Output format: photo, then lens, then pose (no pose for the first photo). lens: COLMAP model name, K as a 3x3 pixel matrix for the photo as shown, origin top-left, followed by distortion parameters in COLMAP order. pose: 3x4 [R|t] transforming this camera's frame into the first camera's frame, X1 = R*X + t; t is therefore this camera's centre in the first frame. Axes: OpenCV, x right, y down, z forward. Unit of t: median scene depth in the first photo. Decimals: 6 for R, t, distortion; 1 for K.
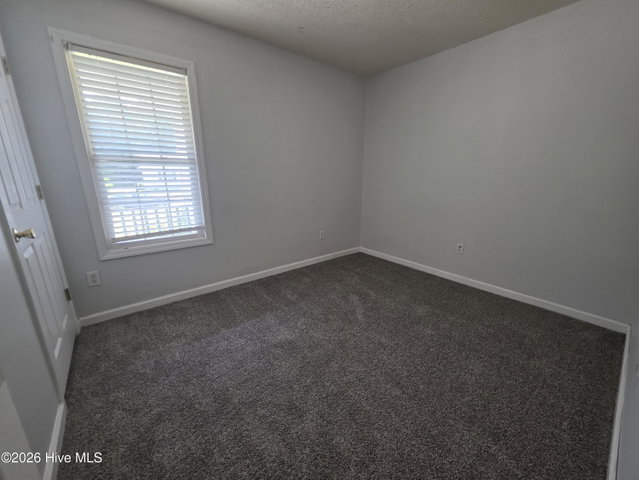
lens RADIAL K [[255.4, 0, 318.5], [0, 255.4, 246.3], [0, 0, 1]] dist [0.007577, -0.001660]
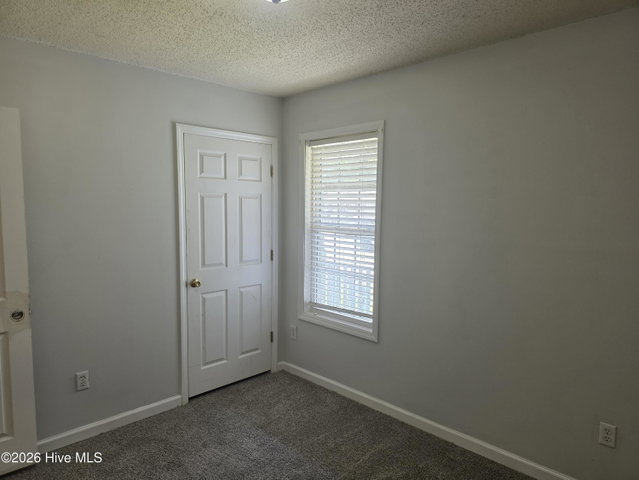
lens RADIAL K [[429.2, 0, 329.2], [0, 429.2, 253.2], [0, 0, 1]] dist [0.030437, -0.027332]
pose [[0.111168, 0.113712, -0.987275, 1.101742], [-0.277326, 0.957518, 0.079057, -0.460873], [0.954323, 0.265008, 0.137981, 0.938010]]
